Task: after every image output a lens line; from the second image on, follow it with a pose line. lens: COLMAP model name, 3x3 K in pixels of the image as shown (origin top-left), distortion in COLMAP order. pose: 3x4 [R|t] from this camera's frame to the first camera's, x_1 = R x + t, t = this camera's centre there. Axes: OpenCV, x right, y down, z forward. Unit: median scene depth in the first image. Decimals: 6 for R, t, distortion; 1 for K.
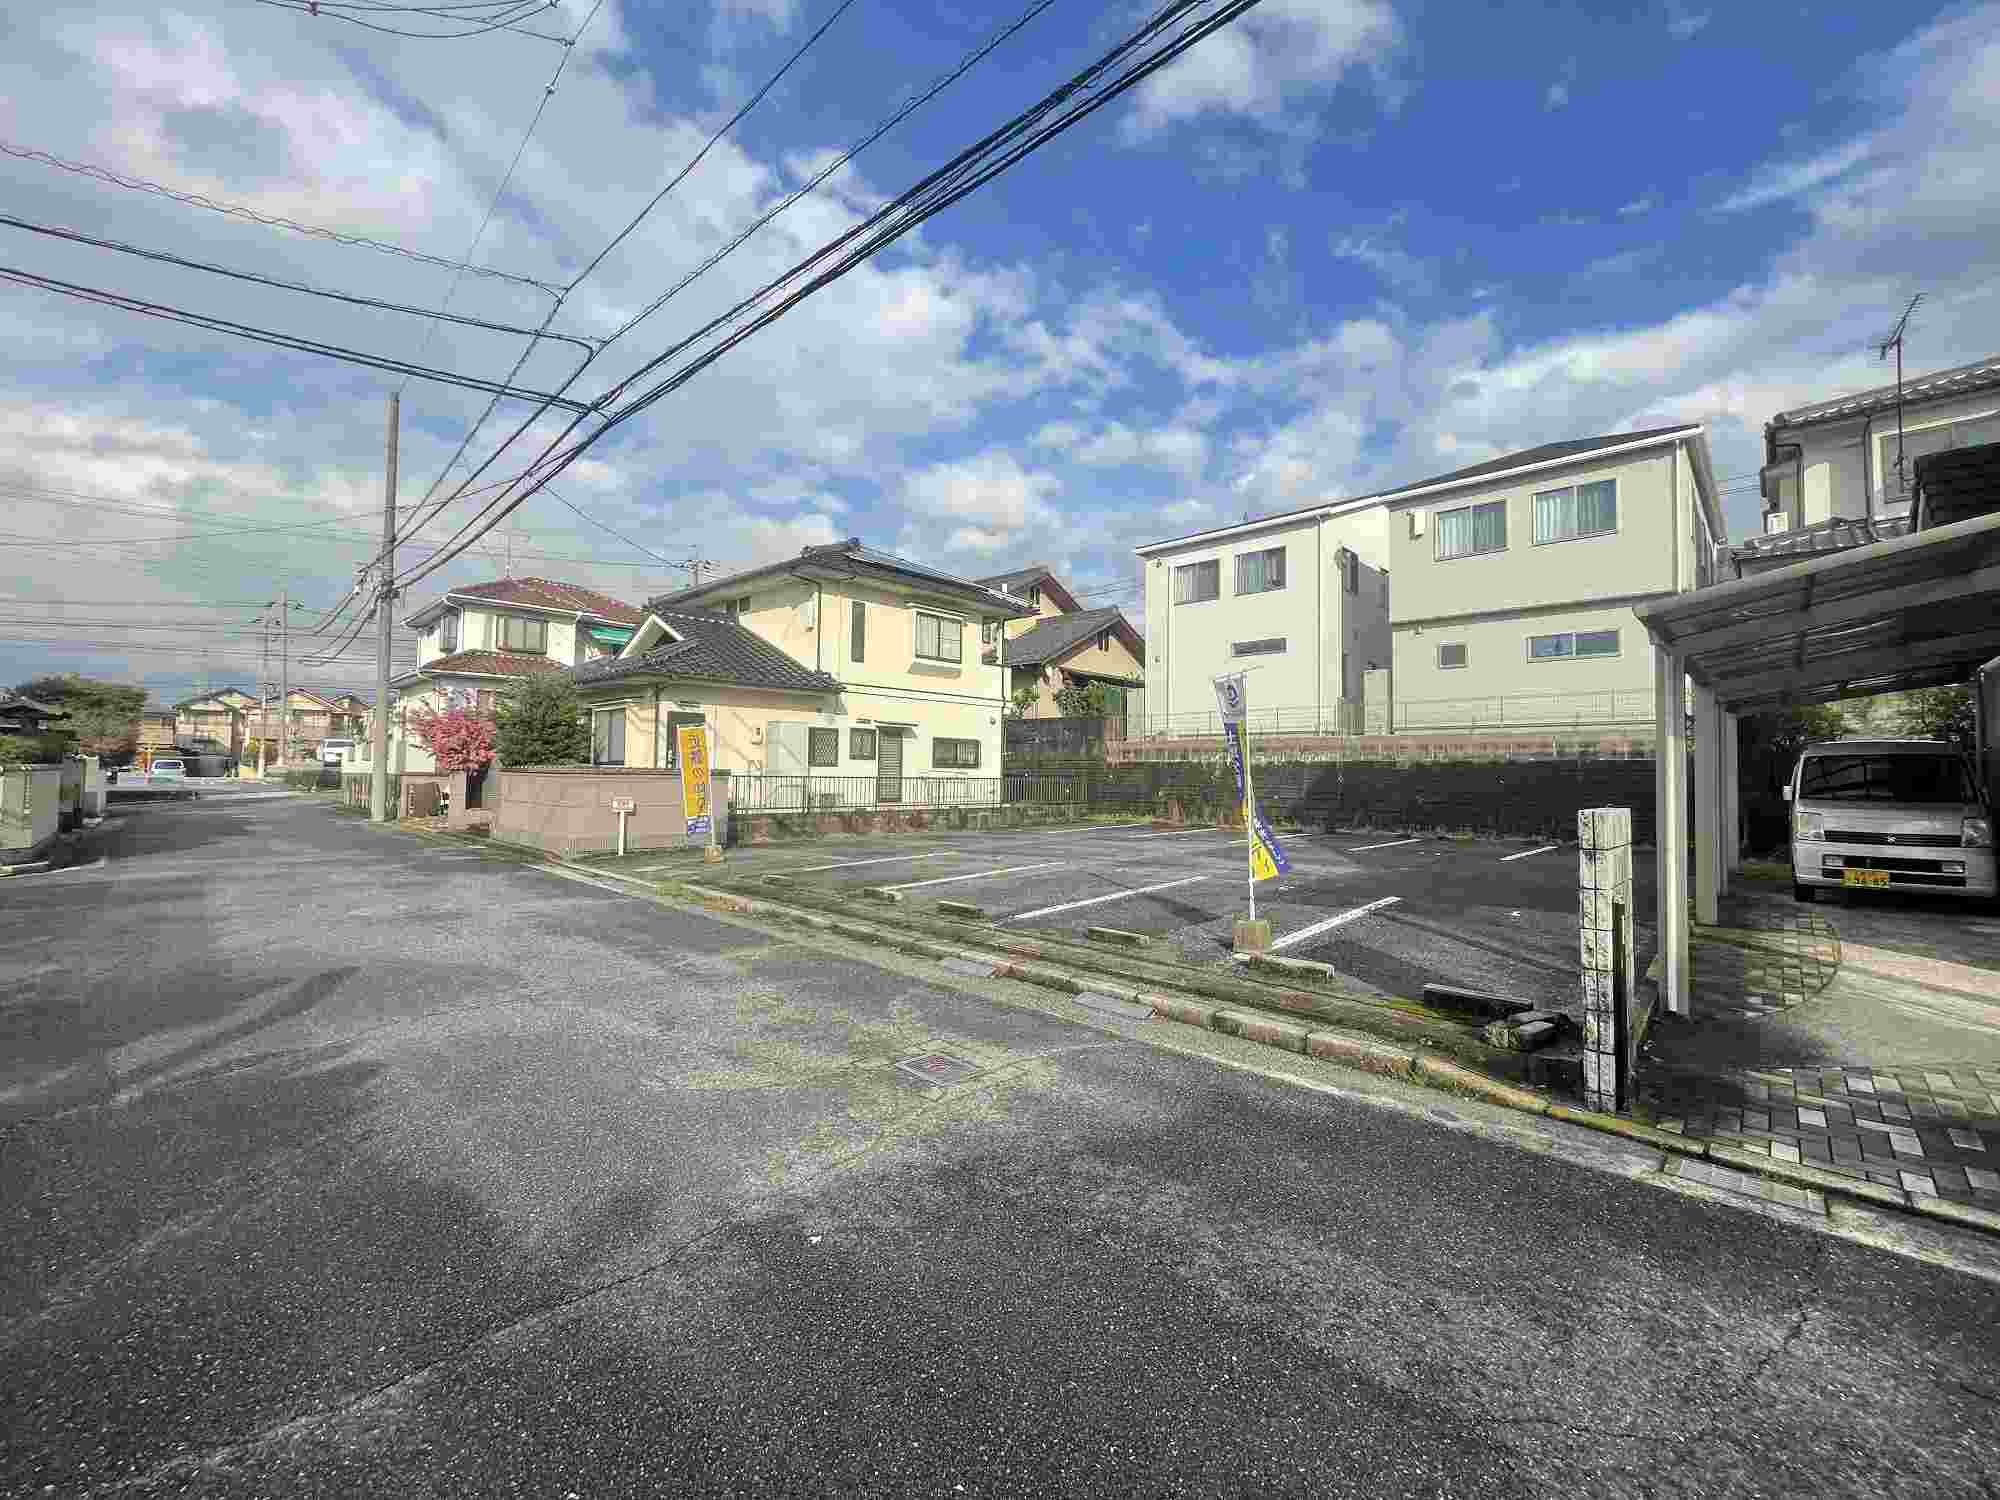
lens RADIAL K [[810.0, 0, 1000.1], [0, 810.0, 743.9], [0, 0, 1]] dist [0.000428, -0.001357]
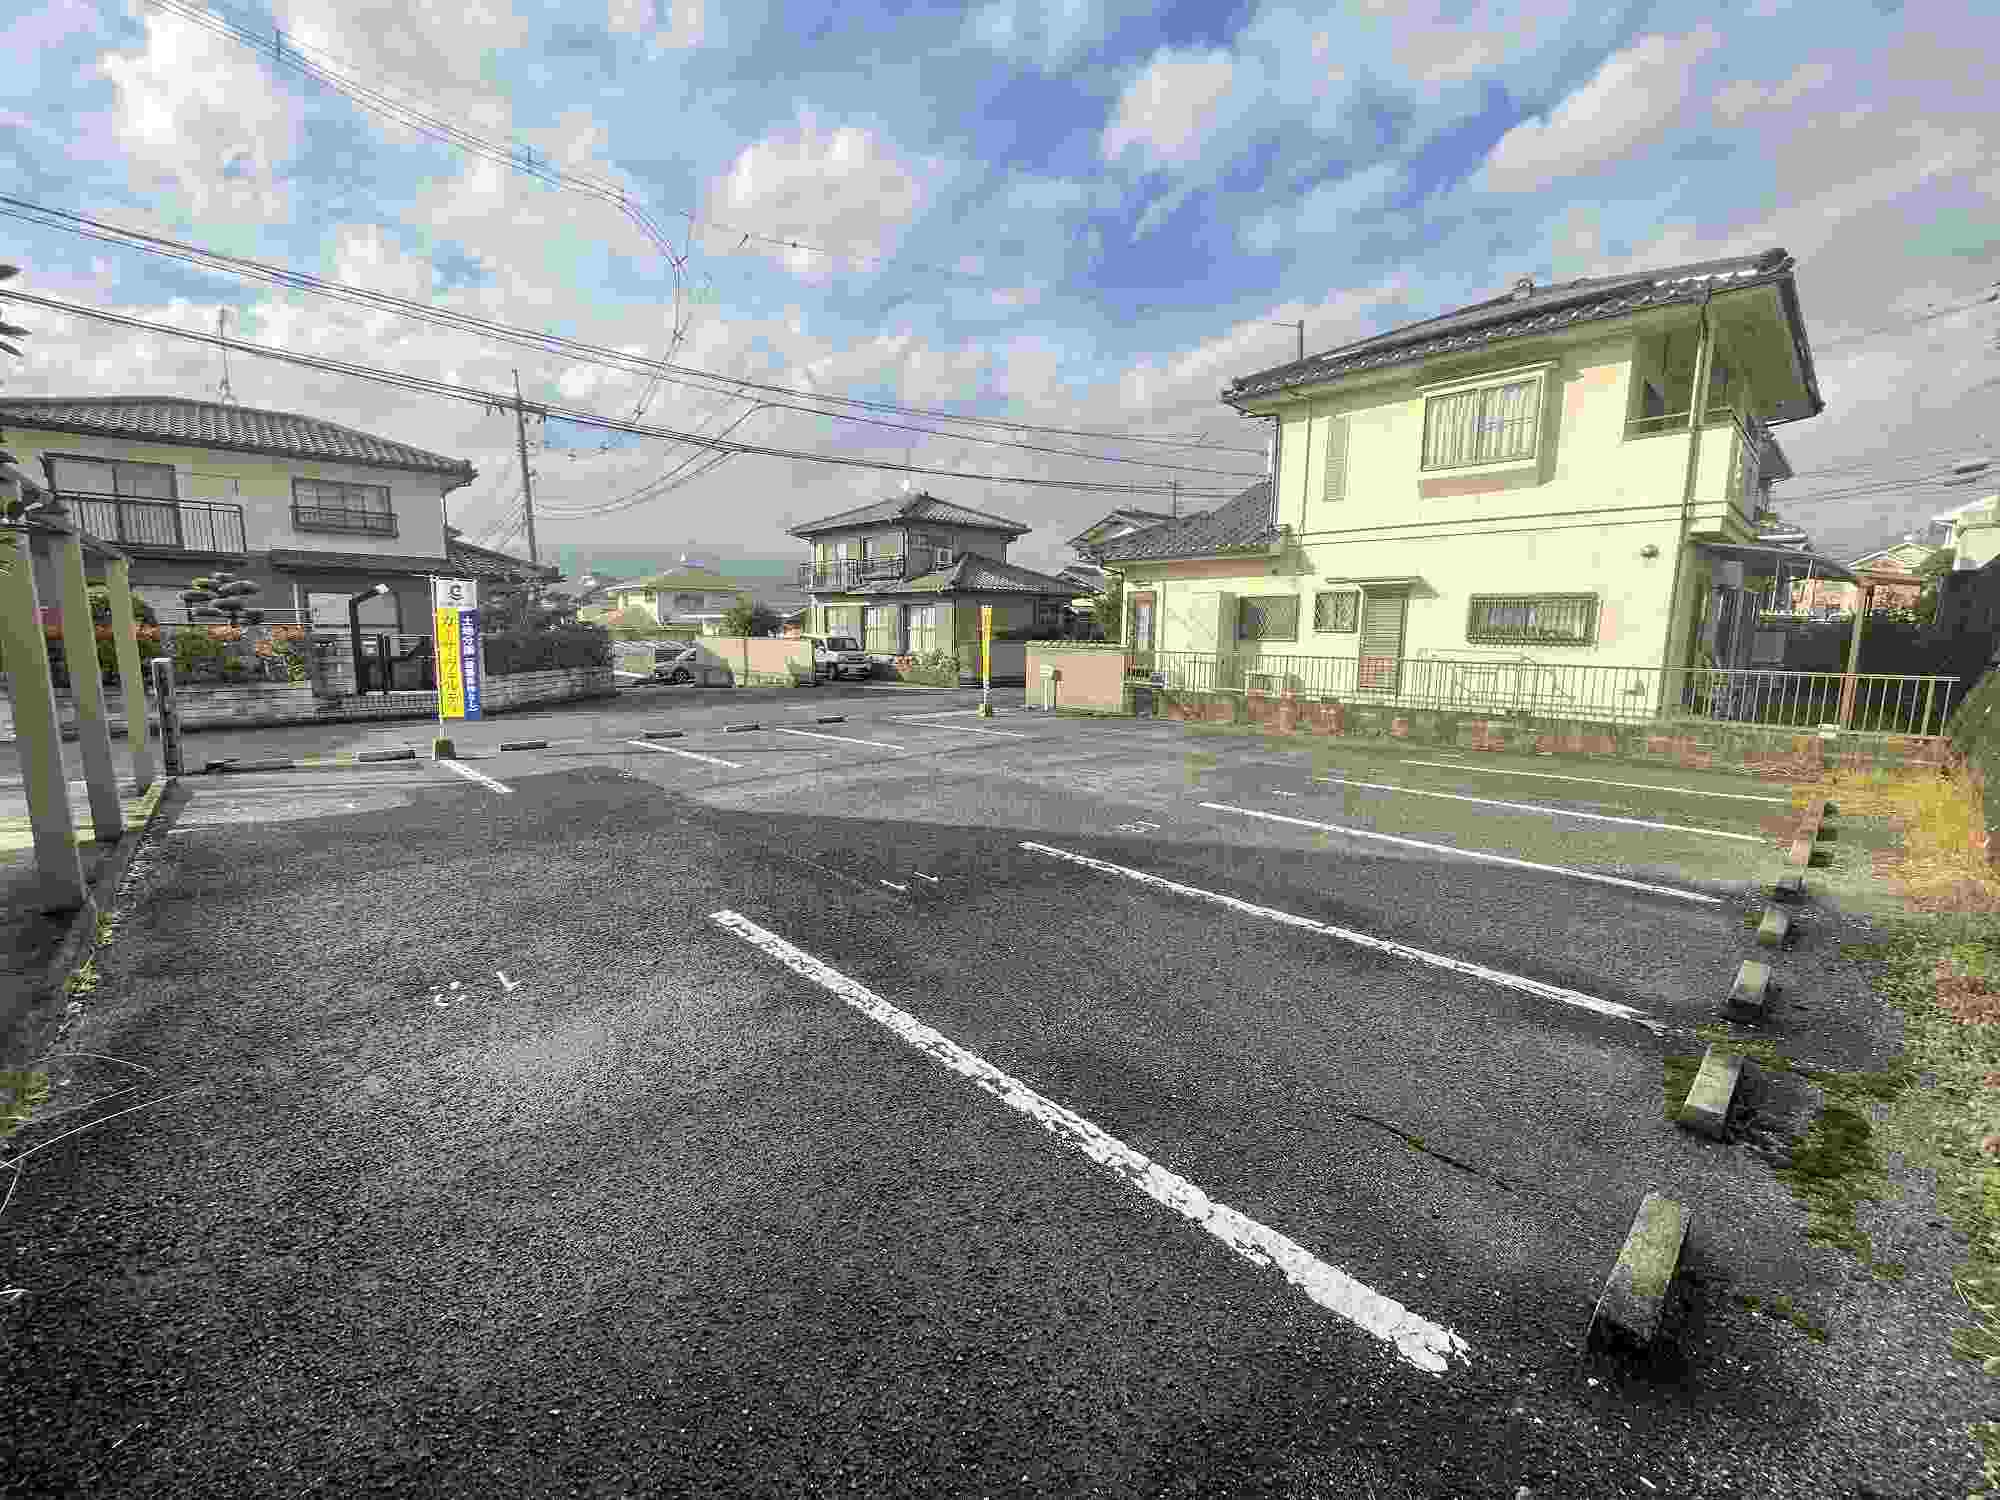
lens RADIAL K [[810.0, 0, 1007.2], [0, 810.0, 745.0], [0, 0, 1]] dist [0.000428, -0.001357]
pose [[-0.053637, 0.129153, -0.990173, 0.620917], [0.028282, 0.991399, 0.127781, 0.018054], [0.998160, -0.021150, -0.056829, 0.755678]]
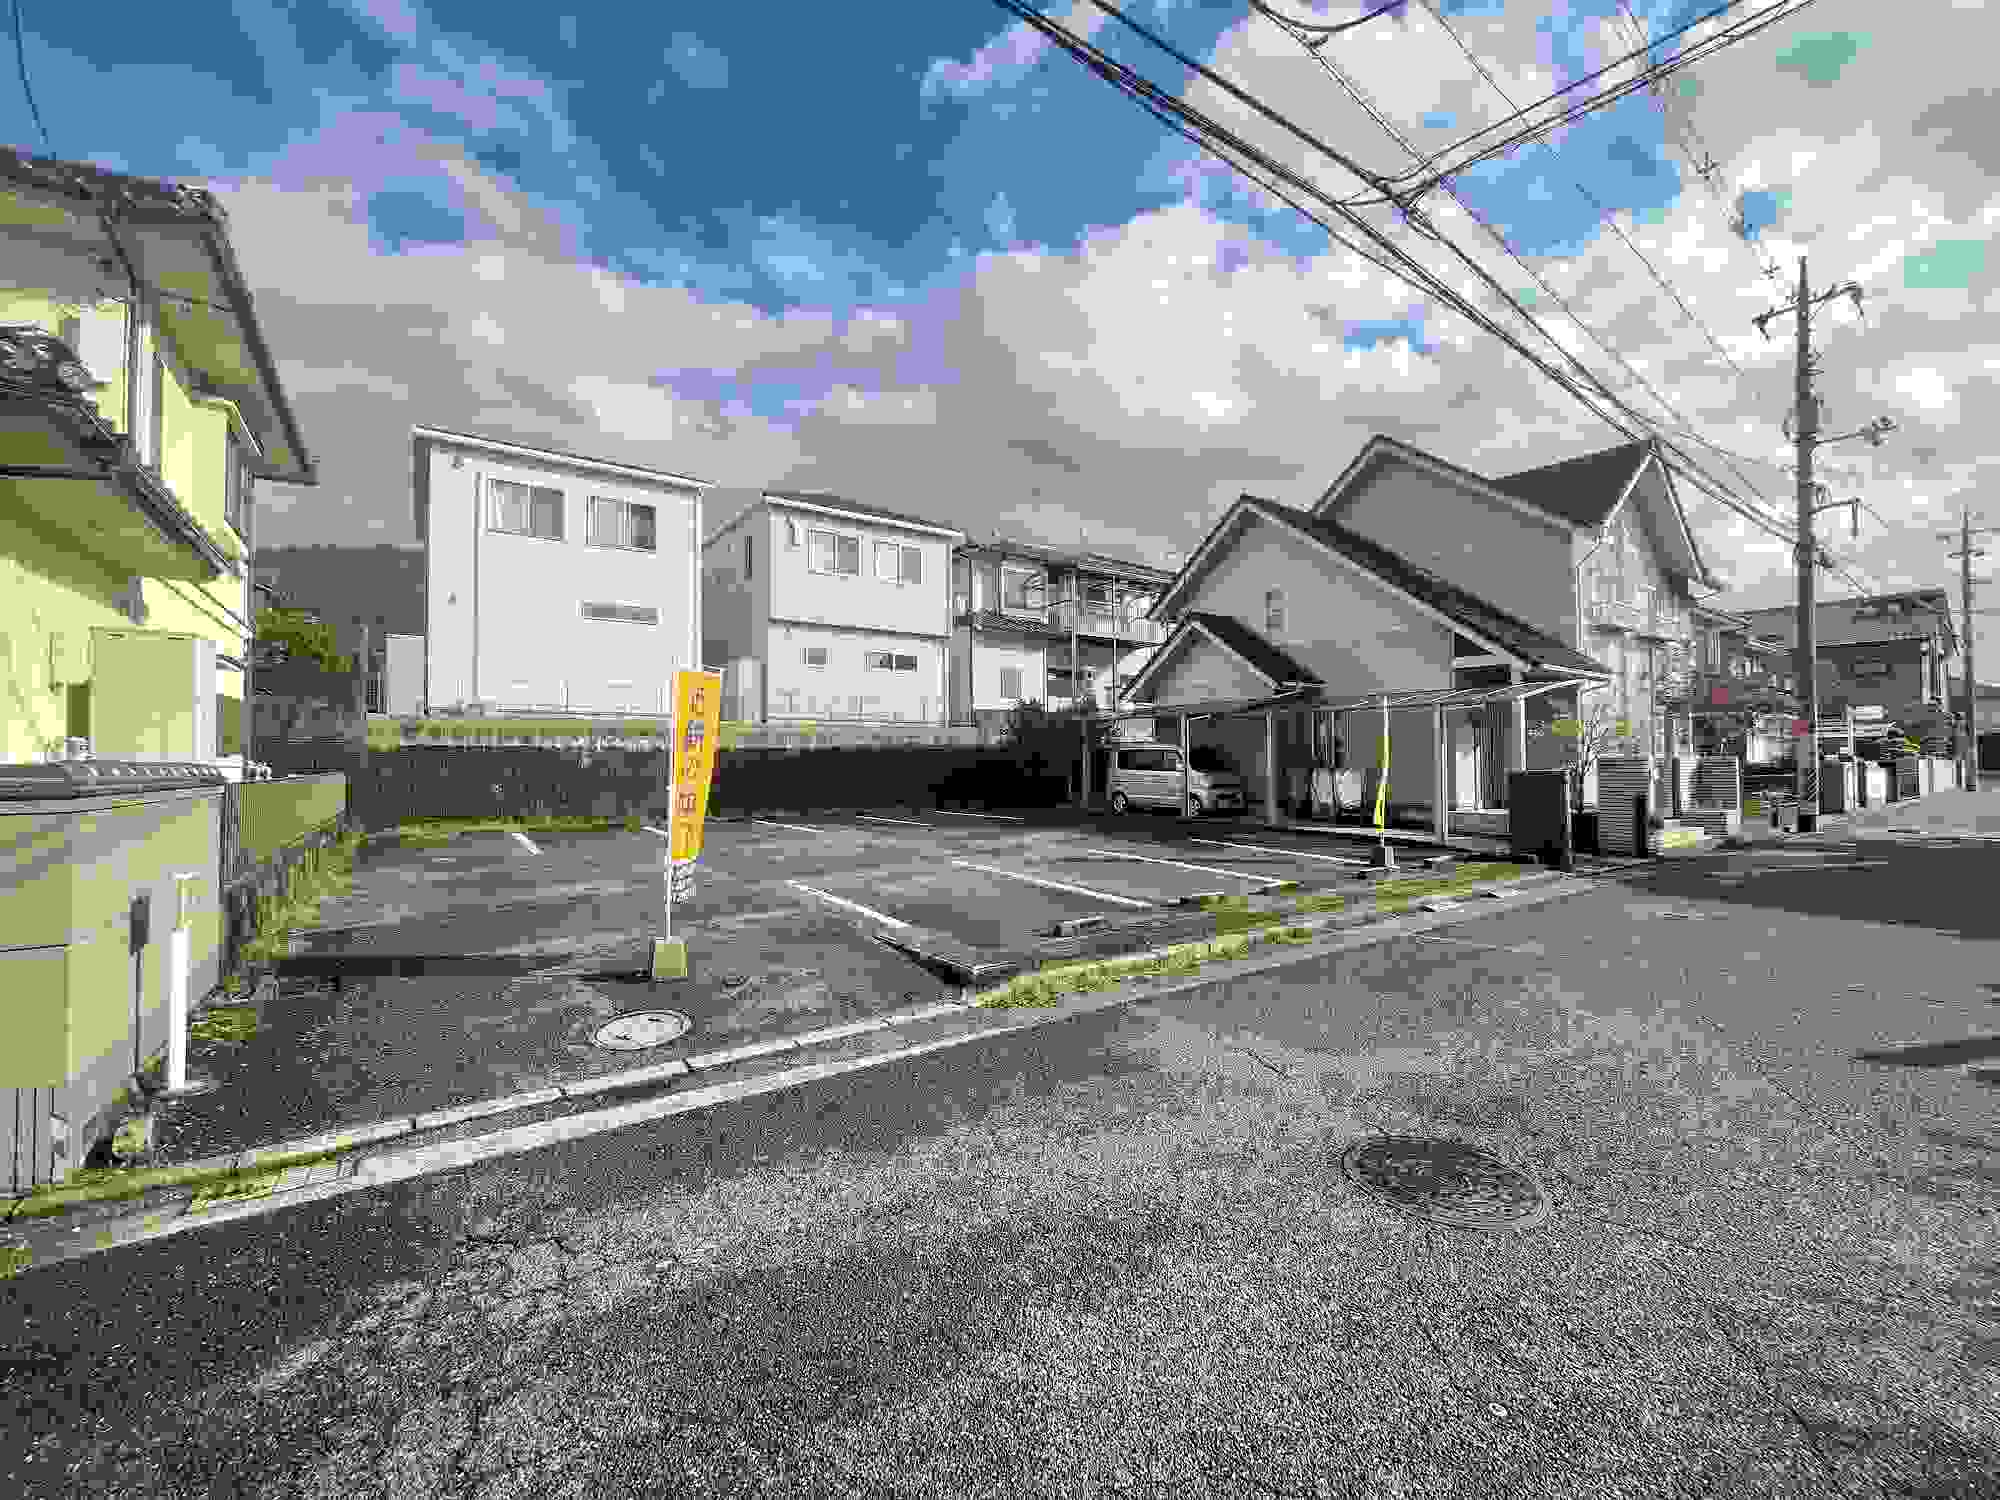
lens RADIAL K [[810.0, 0, 998.2], [0, 810.0, 746.0], [0, 0, 1]] dist [0.000428, -0.001357]
pose [[0.179169, 0.005409, 0.983803, -0.513954], [-0.028001, 0.999608, -0.000396, 0.011403], [-0.983420, -0.027477, 0.179250, 0.514759]]
